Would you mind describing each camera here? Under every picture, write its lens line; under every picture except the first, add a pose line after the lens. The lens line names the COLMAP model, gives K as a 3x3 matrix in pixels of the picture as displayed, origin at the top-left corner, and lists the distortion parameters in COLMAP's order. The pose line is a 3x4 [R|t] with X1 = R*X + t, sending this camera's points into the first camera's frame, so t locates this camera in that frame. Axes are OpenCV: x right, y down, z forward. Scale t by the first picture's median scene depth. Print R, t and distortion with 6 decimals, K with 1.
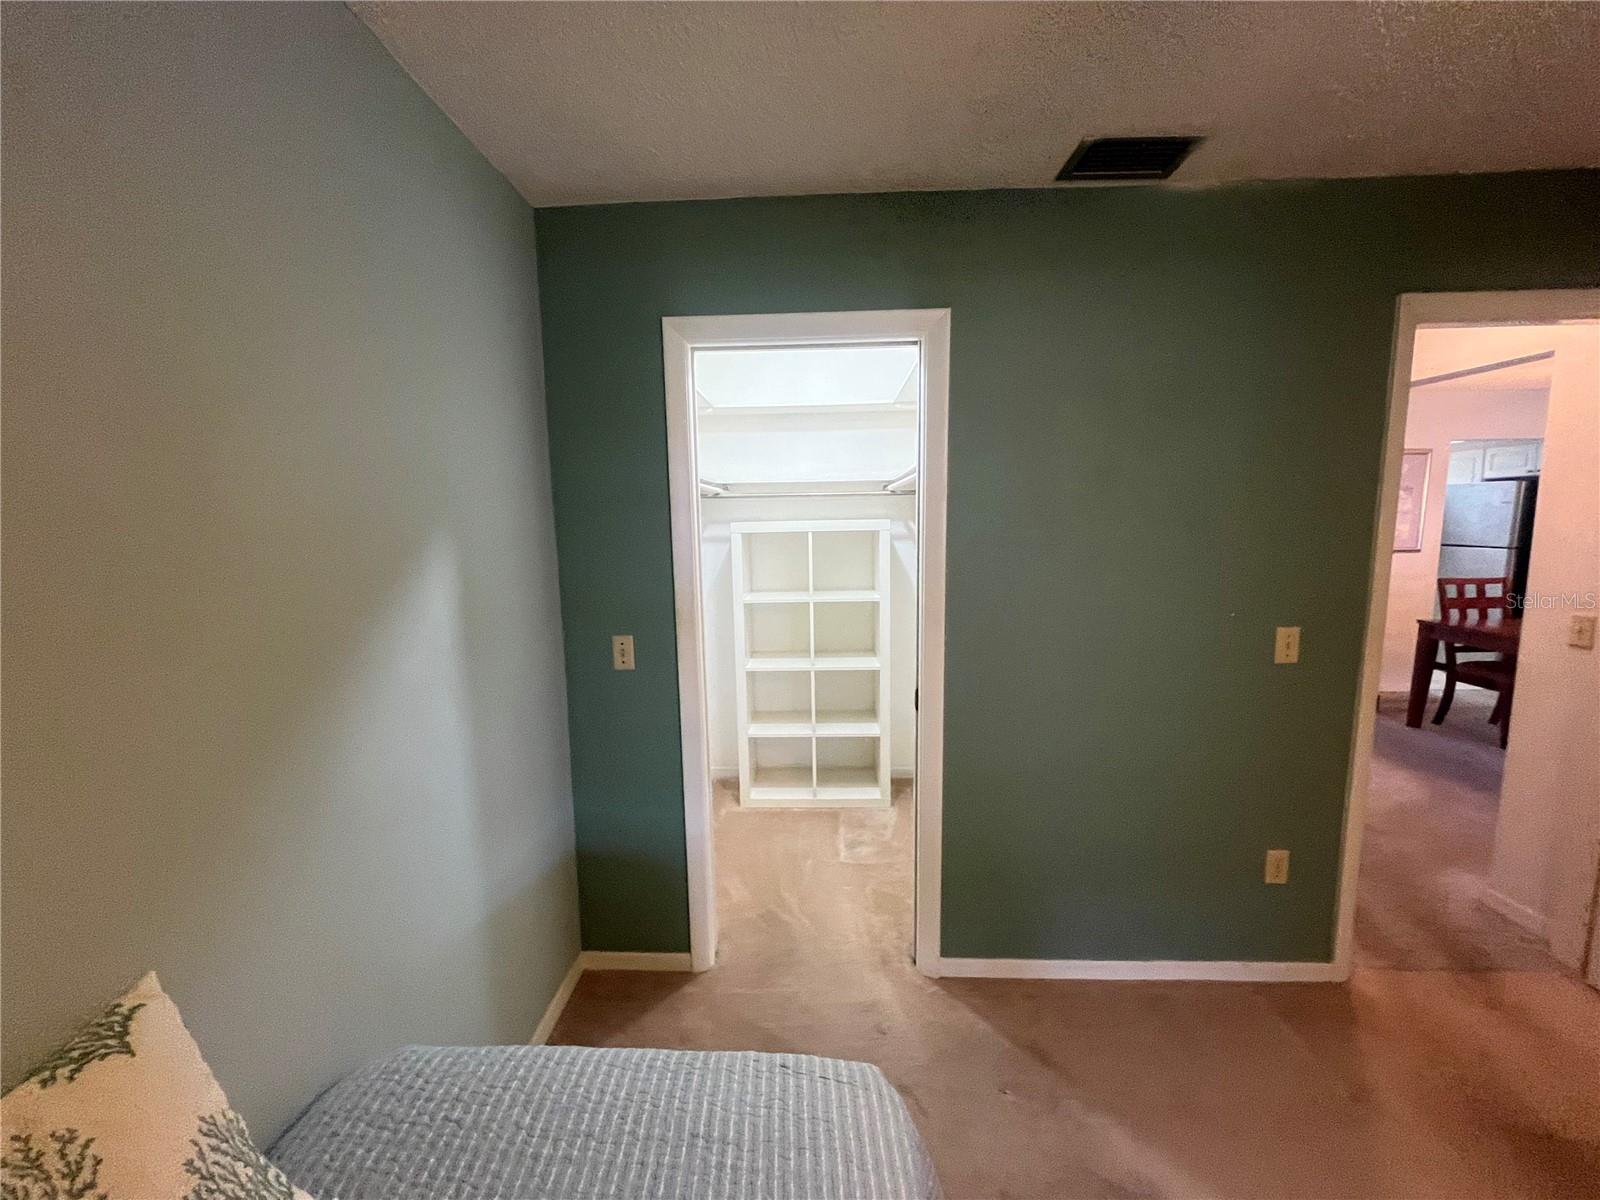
lens RADIAL K [[641.7, 0, 795.3], [0, 641.7, 600.2], [0, 0, 1]] dist [-0.002731, 0.000067]
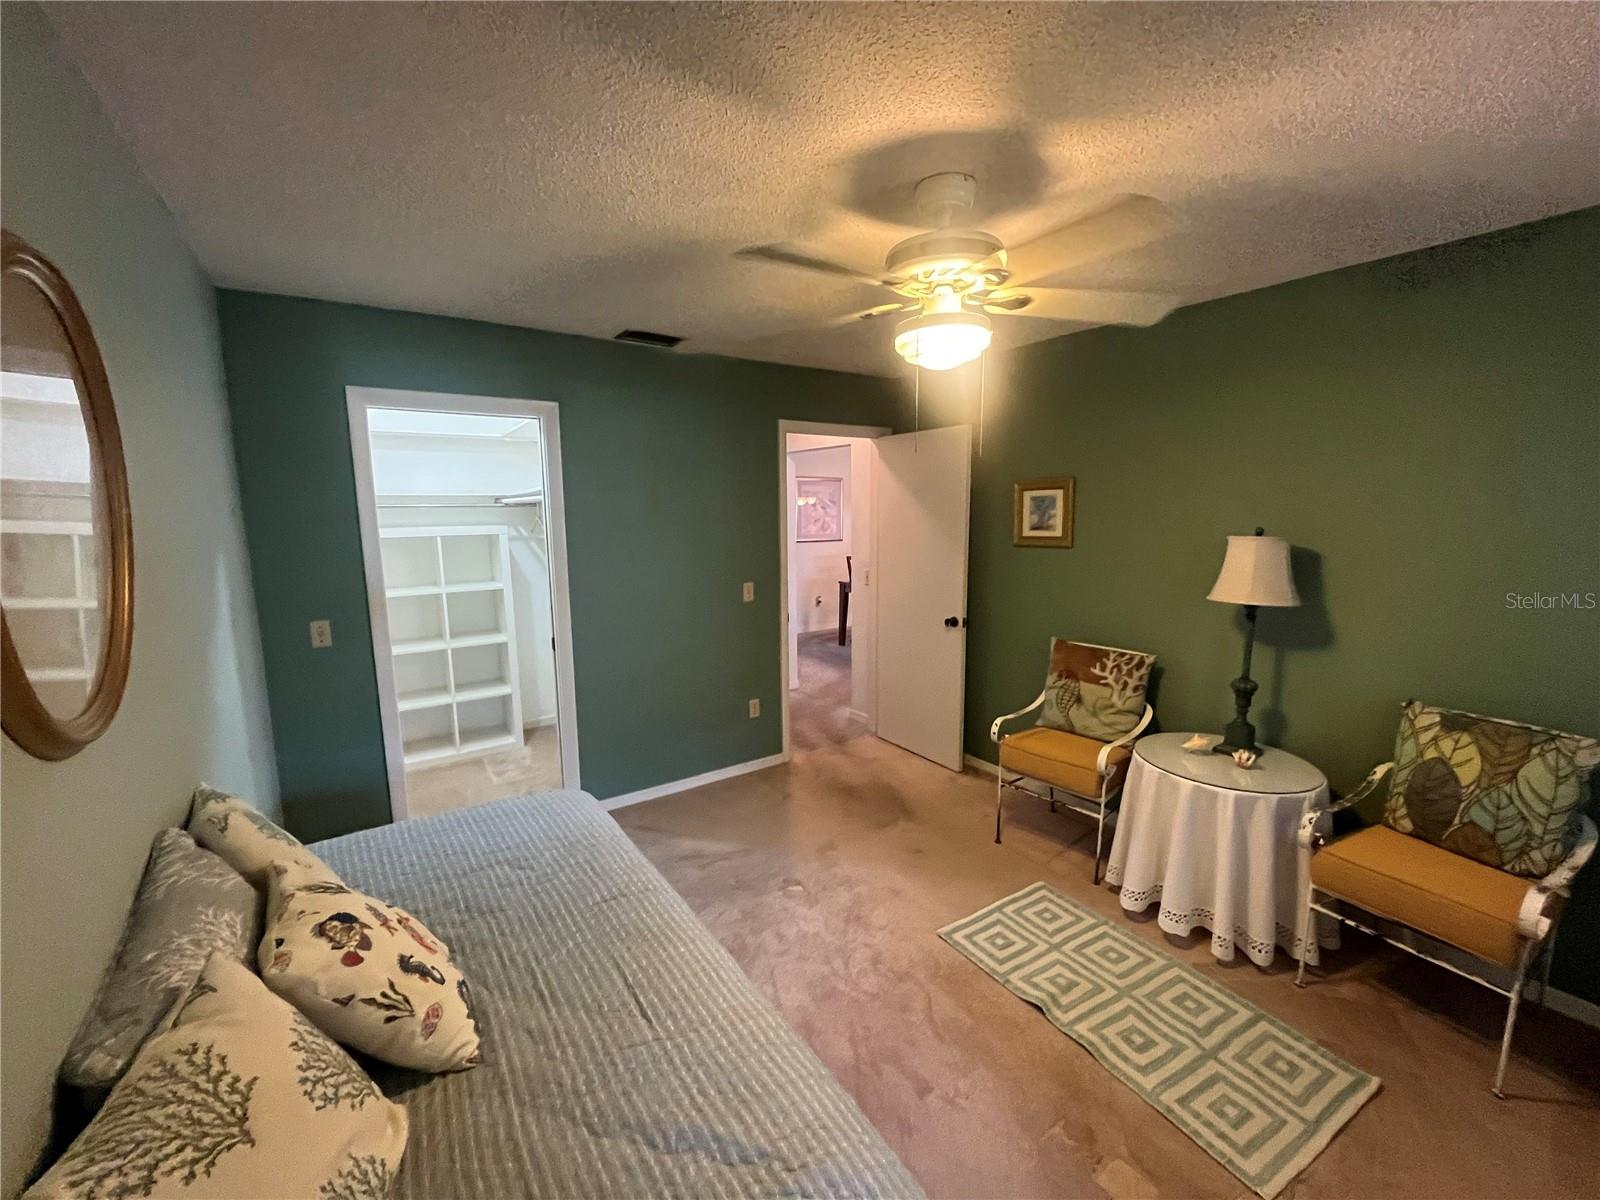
lens RADIAL K [[641.7, 0, 793.3], [0, 641.7, 597.2], [0, 0, 1]] dist [-0.002731, 0.000067]
pose [[0.803686, -0.074259, 0.590403, -0.252702], [0.073647, 0.996967, 0.025143, 0.044426], [-0.590479, 0.023274, 0.806717, -0.603165]]
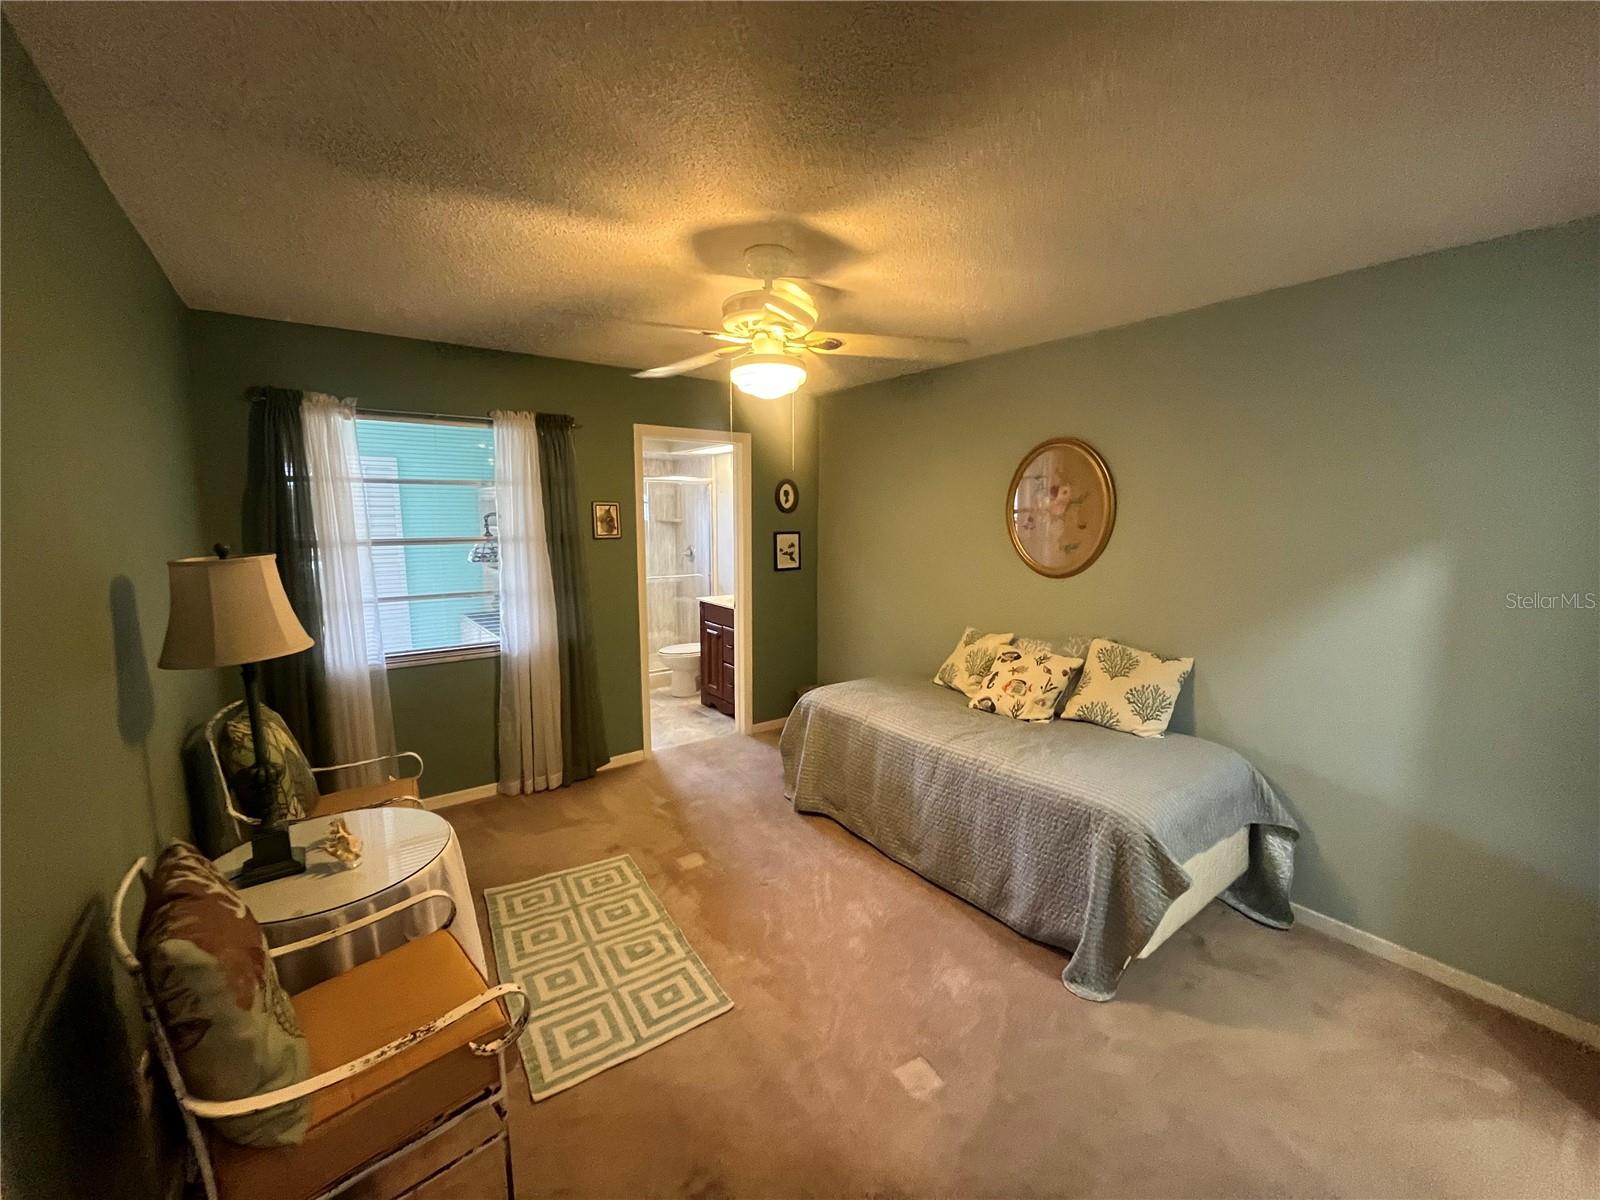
lens RADIAL K [[641.7, 0, 791.3], [0, 641.7, 596.2], [0, 0, 1]] dist [-0.002731, 0.000067]
pose [[-0.777593, 0.096392, -0.621335, 1.065119], [-0.072339, 0.967903, 0.240689, -0.160750], [0.624593, 0.232105, -0.745662, 0.821271]]
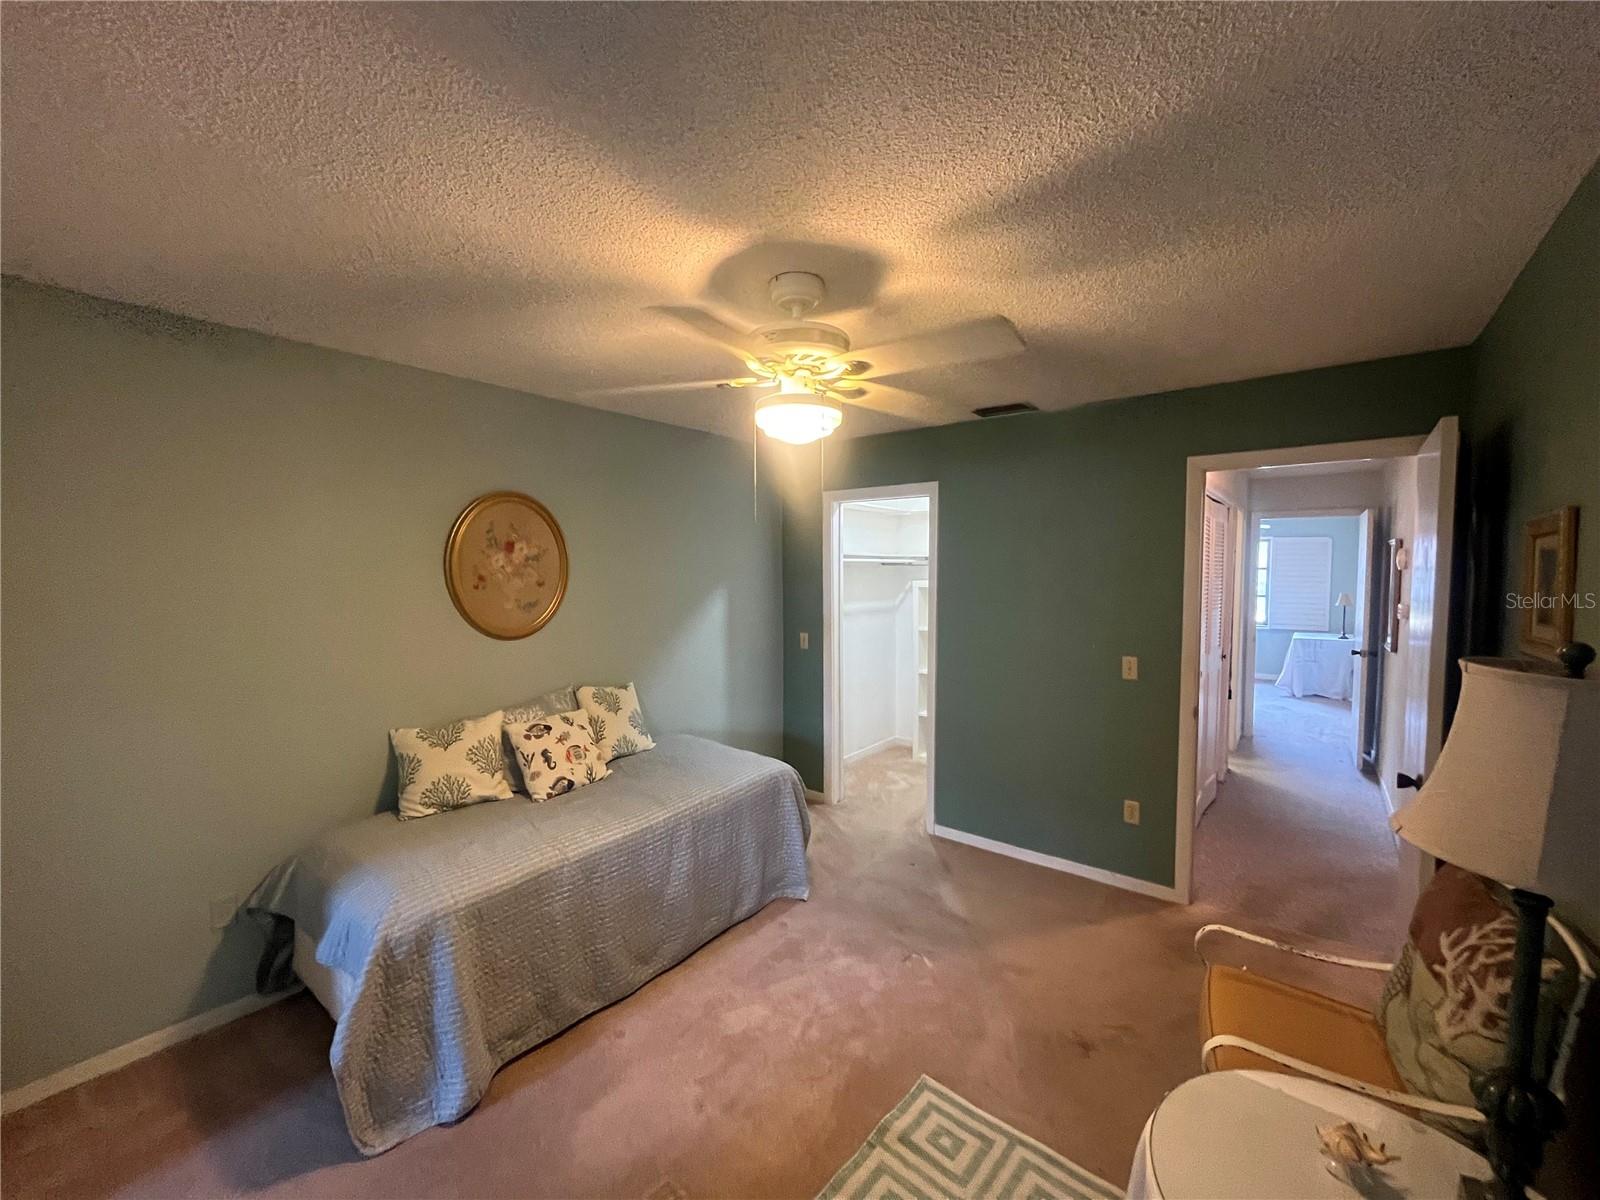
lens RADIAL K [[641.7, 0, 799.2], [0, 641.7, 597.6], [0, 0, 1]] dist [-0.002731, 0.000067]
pose [[0.809412, 0.044196, -0.585576, 0.959617], [-0.089228, 0.994842, -0.048252, 0.042827], [0.580423, 0.091305, 0.809180, -0.758093]]
